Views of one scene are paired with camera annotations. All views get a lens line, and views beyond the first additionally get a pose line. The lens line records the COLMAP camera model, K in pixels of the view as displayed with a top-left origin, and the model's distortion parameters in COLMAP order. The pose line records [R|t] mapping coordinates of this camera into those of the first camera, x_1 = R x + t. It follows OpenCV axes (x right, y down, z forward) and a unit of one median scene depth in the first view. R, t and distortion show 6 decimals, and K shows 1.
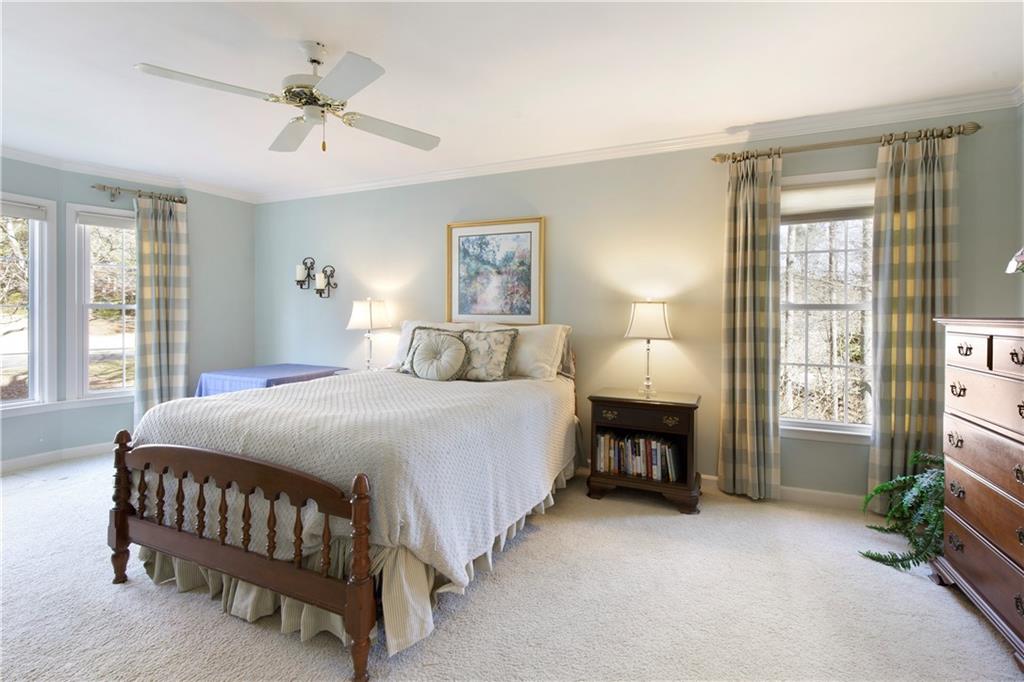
lens RADIAL K [[467.6, 0, 520.5], [0, 467.6, 315.6], [0, 0, 1]] dist [0.009018, -0.000079]
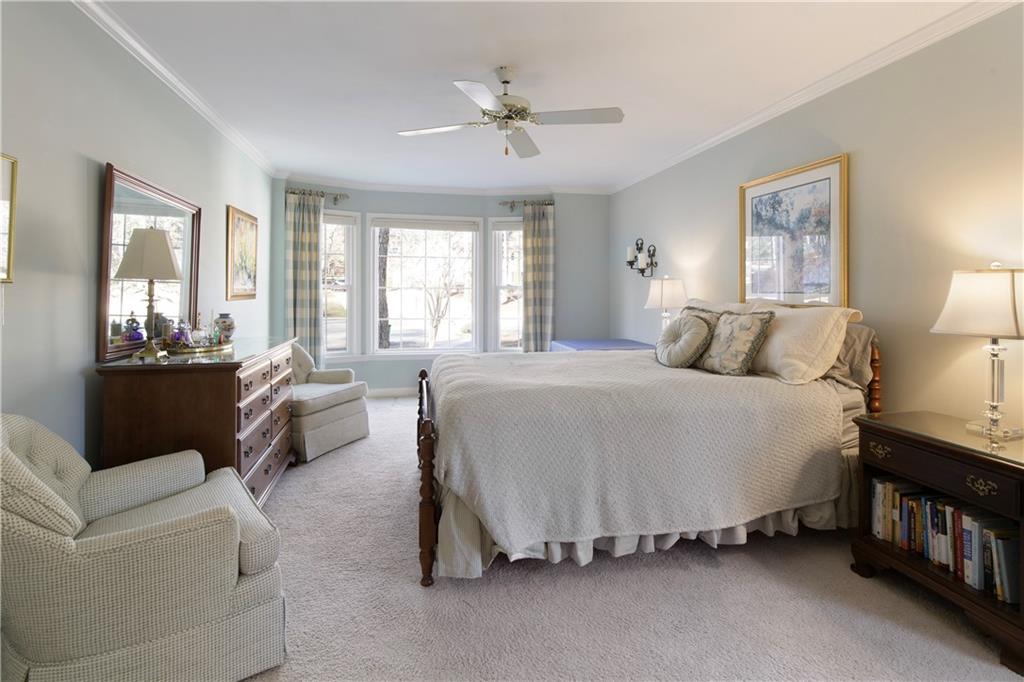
lens RADIAL K [[498.7, 0, 514.3], [0, 498.7, 289.7], [0, 0, 1]] dist [-0.001509, -0.000508]
pose [[0.589556, -0.007069, -0.807696, 0.356761], [-0.001721, 0.999948, -0.010008, 0.001349], [0.807725, 0.007290, 0.589514, 0.160451]]
